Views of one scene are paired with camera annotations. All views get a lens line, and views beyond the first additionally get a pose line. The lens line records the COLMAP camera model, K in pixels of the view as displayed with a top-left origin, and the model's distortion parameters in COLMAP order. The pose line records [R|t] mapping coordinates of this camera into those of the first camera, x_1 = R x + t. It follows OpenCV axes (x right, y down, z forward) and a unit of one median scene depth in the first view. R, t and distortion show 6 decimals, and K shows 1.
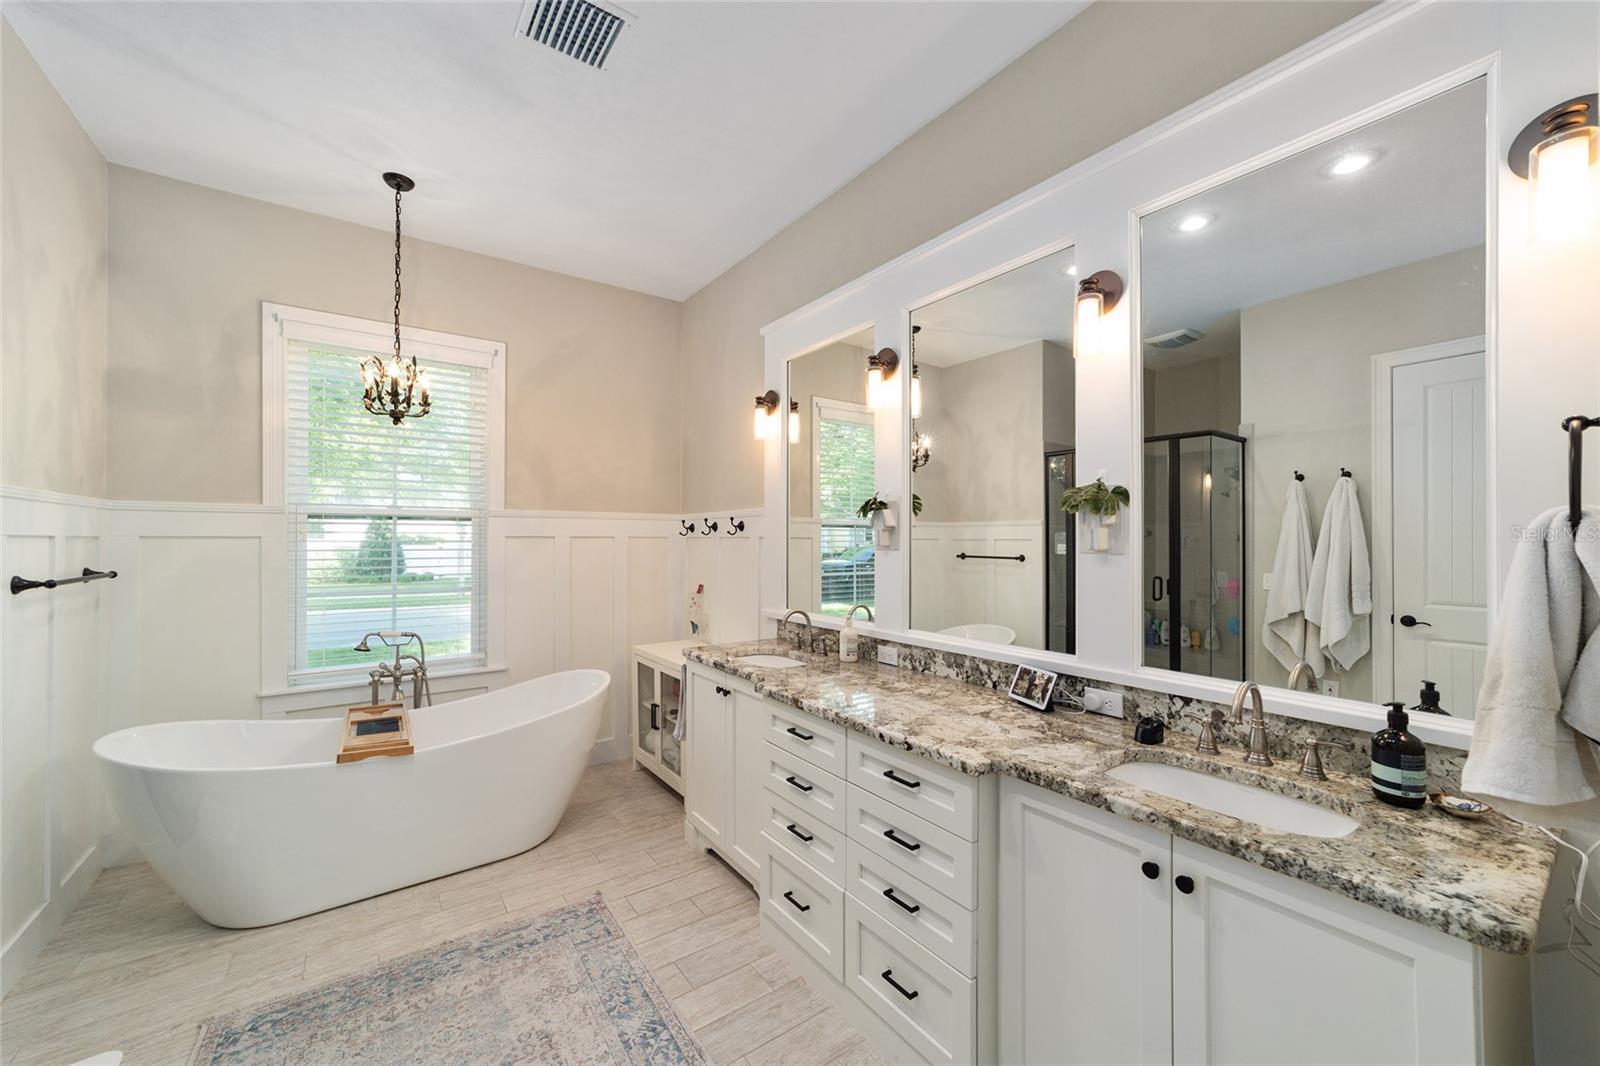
lens RADIAL K [[613.1, 0, 796.8], [0, 613.1, 533.7], [0, 0, 1]] dist [-0.016108, 0.008977]
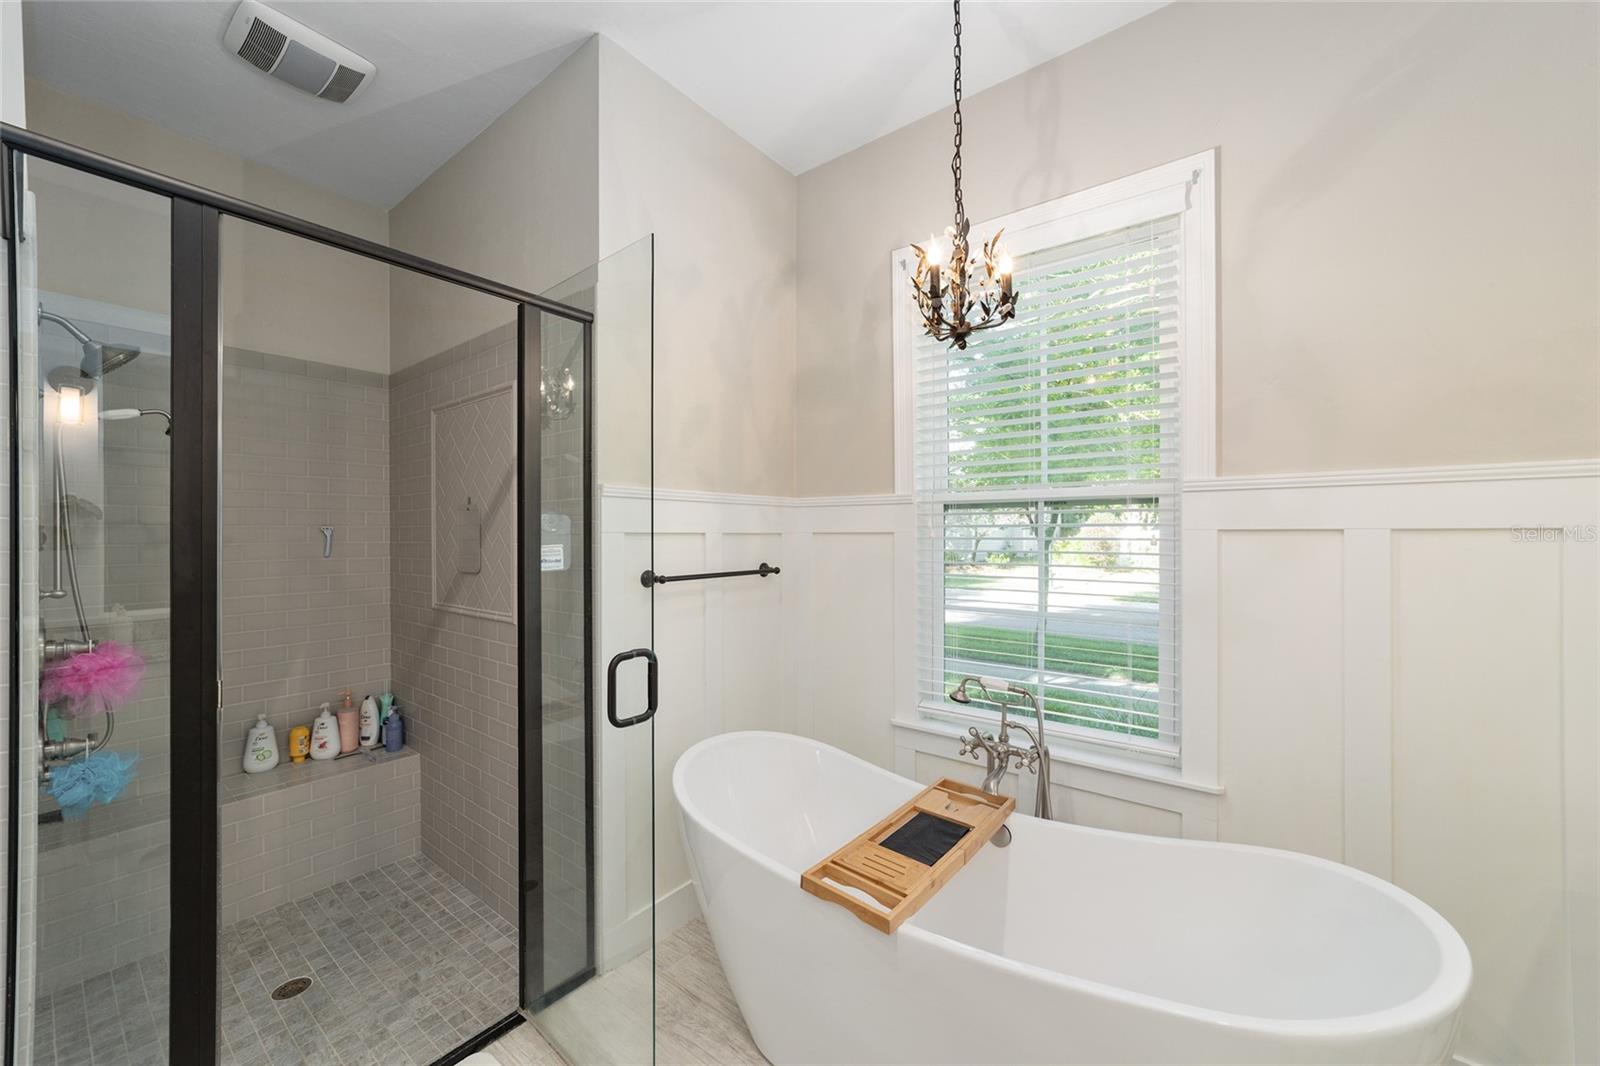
lens RADIAL K [[620.3, 0, 800.0], [0, 620.3, 533.0], [0, 0, 1]] dist [-0.027110, 0.009095]
pose [[0.281978, -0.002473, -0.959418, -0.132649], [0.011404, 0.999935, 0.000774, 0.004912], [0.959353, -0.011160, 0.281988, 0.791961]]
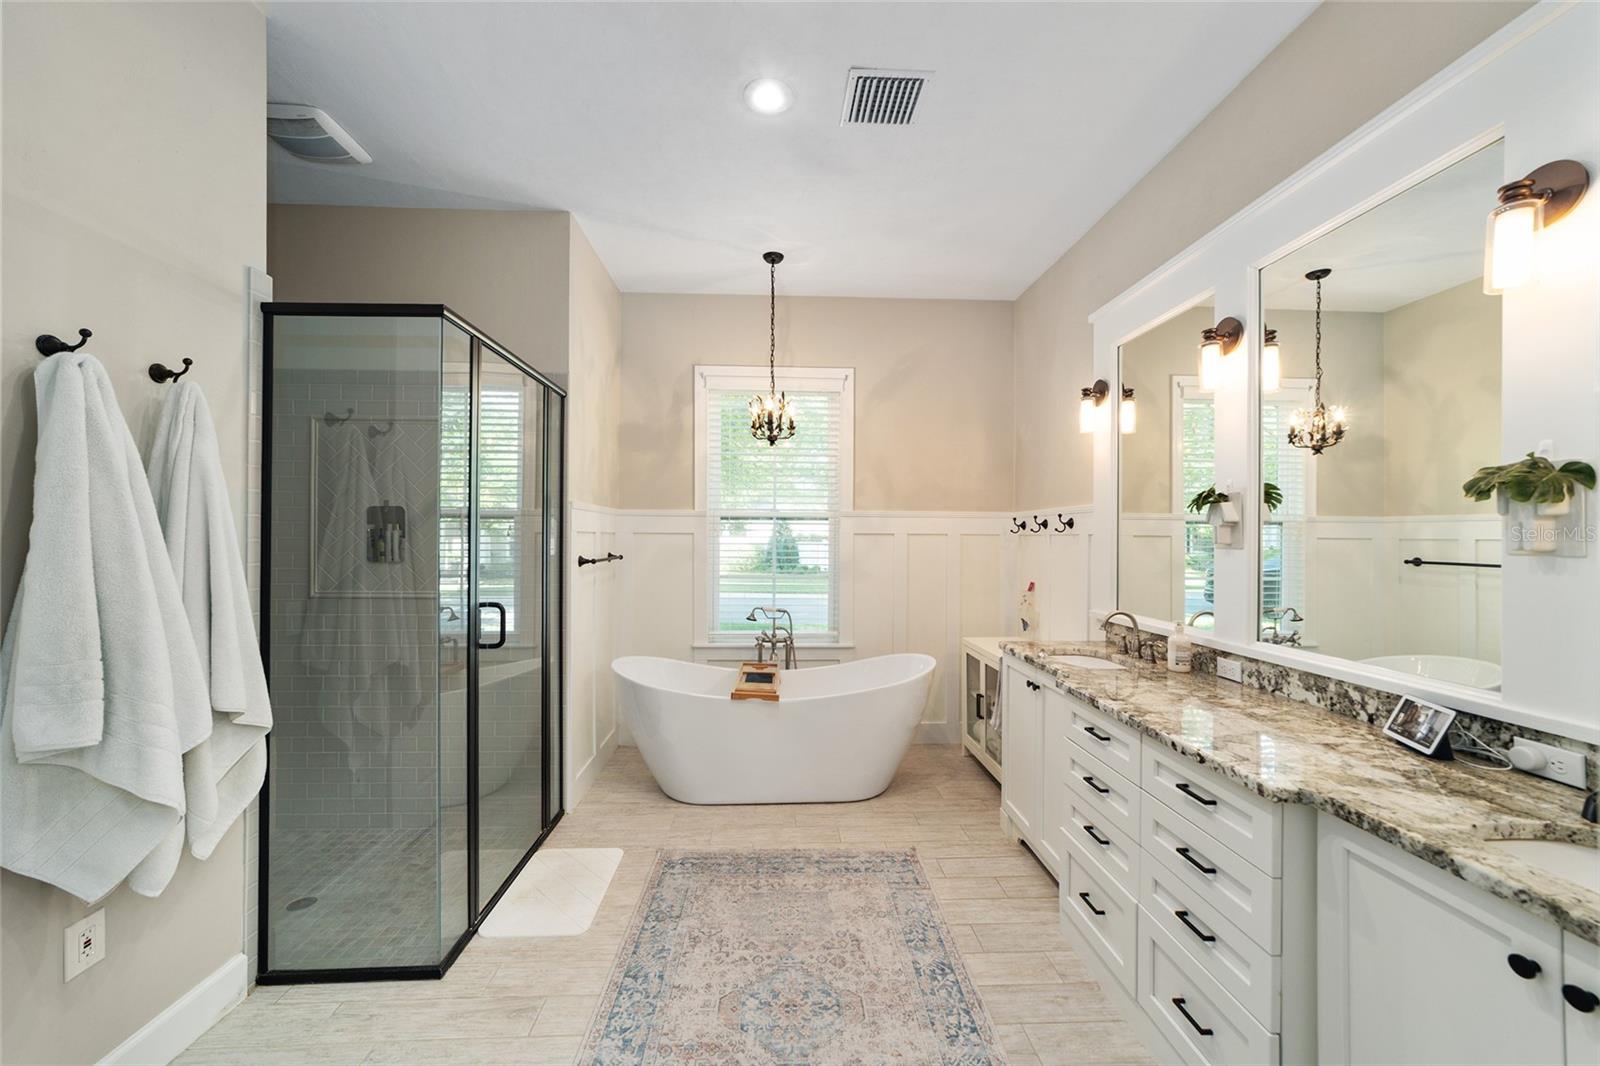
lens RADIAL K [[613.1, 0, 796.8], [0, 613.1, 533.7], [0, 0, 1]] dist [-0.016108, 0.008977]
pose [[0.837841, 0.001482, -0.545913, 0.110783], [-0.000699, 0.999998, 0.001643, 0.004394], [0.545914, -0.000995, 0.837840, -0.065877]]
